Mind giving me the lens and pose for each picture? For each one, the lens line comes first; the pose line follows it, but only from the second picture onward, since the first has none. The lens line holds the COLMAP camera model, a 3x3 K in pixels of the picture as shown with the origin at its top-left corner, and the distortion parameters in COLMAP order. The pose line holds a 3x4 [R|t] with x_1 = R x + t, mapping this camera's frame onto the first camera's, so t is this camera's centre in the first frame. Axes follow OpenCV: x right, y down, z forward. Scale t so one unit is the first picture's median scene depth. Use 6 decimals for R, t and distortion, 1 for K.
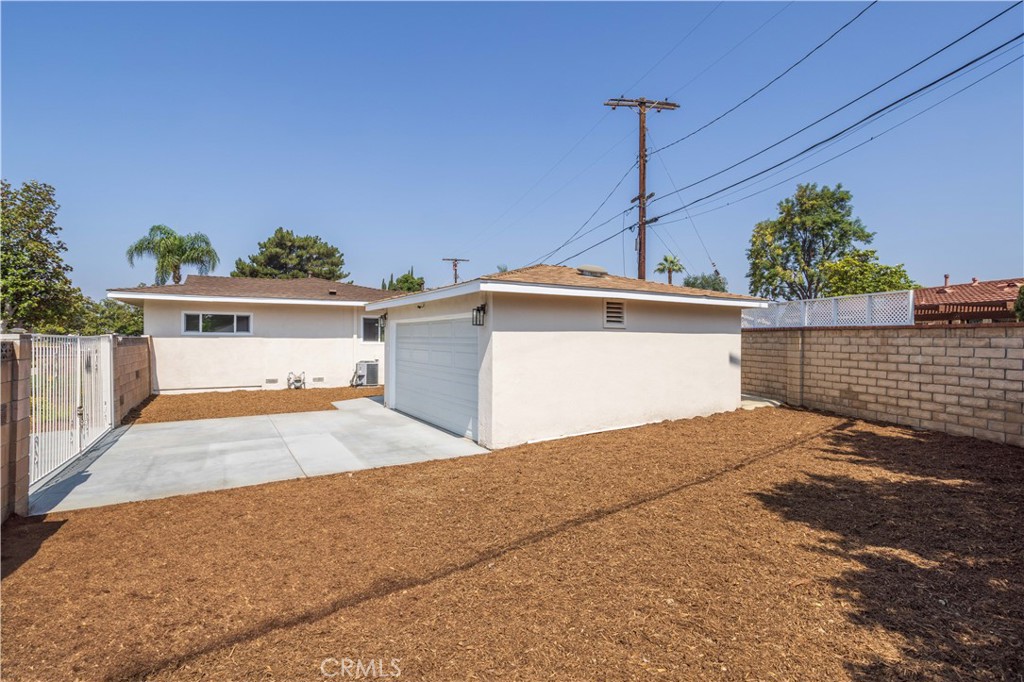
lens RADIAL K [[485.3, 0, 512.0], [0, 485.3, 341.0], [0, 0, 1]] dist [-0.000185, 0.000086]
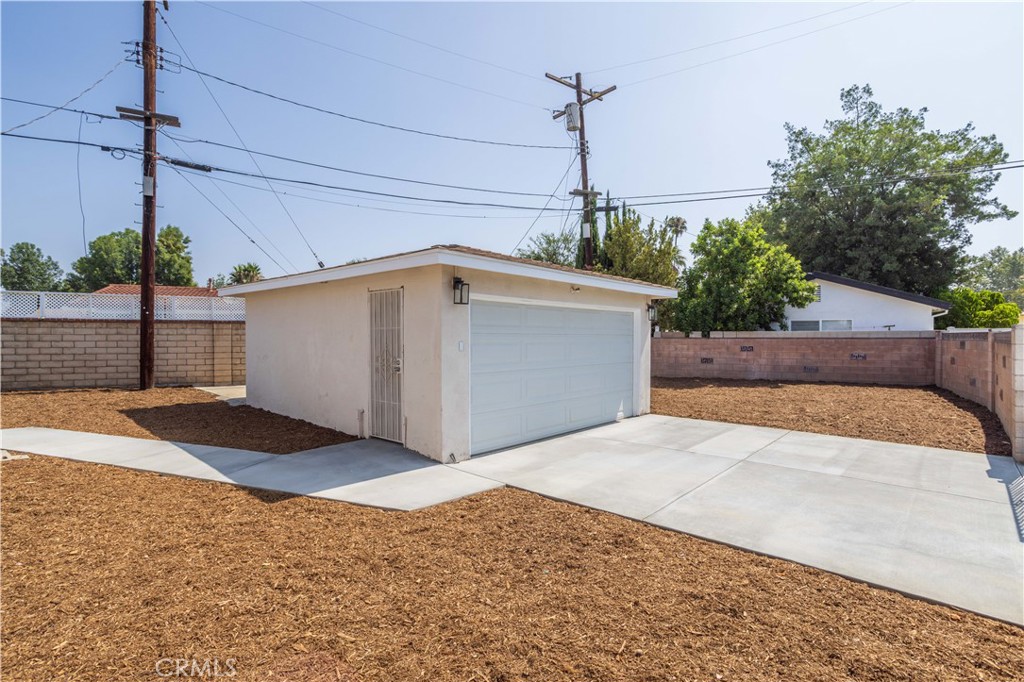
lens RADIAL K [[485.3, 0, 512.0], [0, 485.3, 341.0], [0, 0, 1]] dist [-0.000185, 0.000086]
pose [[-0.277084, -0.009173, 0.960802, -0.506462], [0.003529, 0.999938, 0.010564, 0.005285], [-0.960839, 0.006318, -0.277034, 0.712940]]
